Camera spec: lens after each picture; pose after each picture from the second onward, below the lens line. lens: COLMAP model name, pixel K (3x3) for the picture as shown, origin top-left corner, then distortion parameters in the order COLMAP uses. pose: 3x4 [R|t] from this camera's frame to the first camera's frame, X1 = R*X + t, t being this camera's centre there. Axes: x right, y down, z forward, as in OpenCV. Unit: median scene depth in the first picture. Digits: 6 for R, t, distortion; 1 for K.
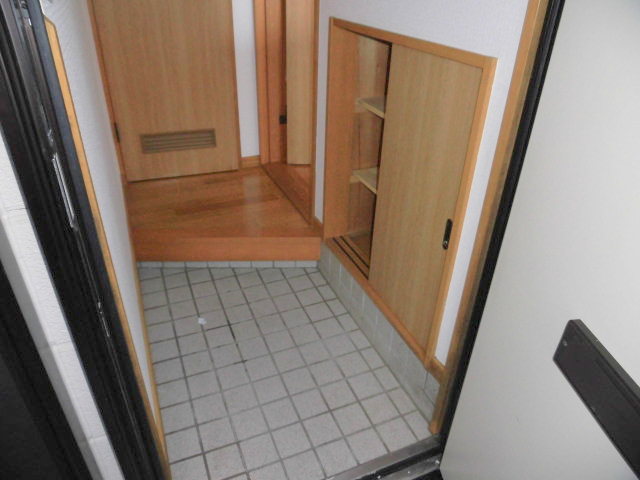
lens RADIAL K [[455.4, 0, 320.0], [0, 455.4, 240.0], [0, 0, 1]] dist [-0.051806, 0.006230]
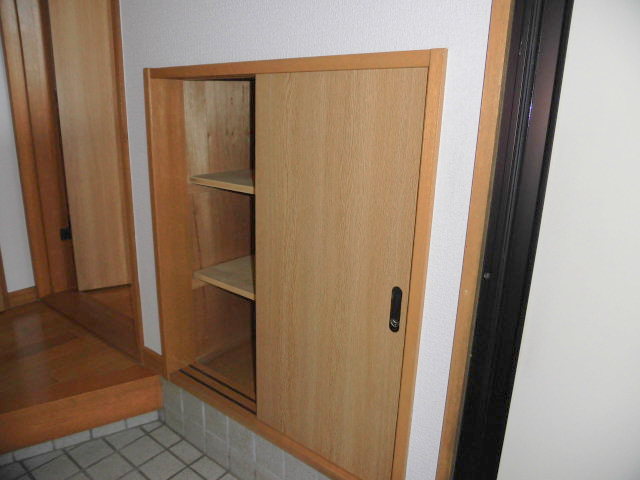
lens RADIAL K [[455.4, 0, 320.0], [0, 455.4, 240.0], [0, 0, 1]] dist [-0.051806, 0.006230]
pose [[0.873623, -0.130777, 0.468701, -0.079944], [0.249102, 0.947622, -0.199901, -0.001803], [-0.418009, 0.291392, 0.860441, 0.232040]]
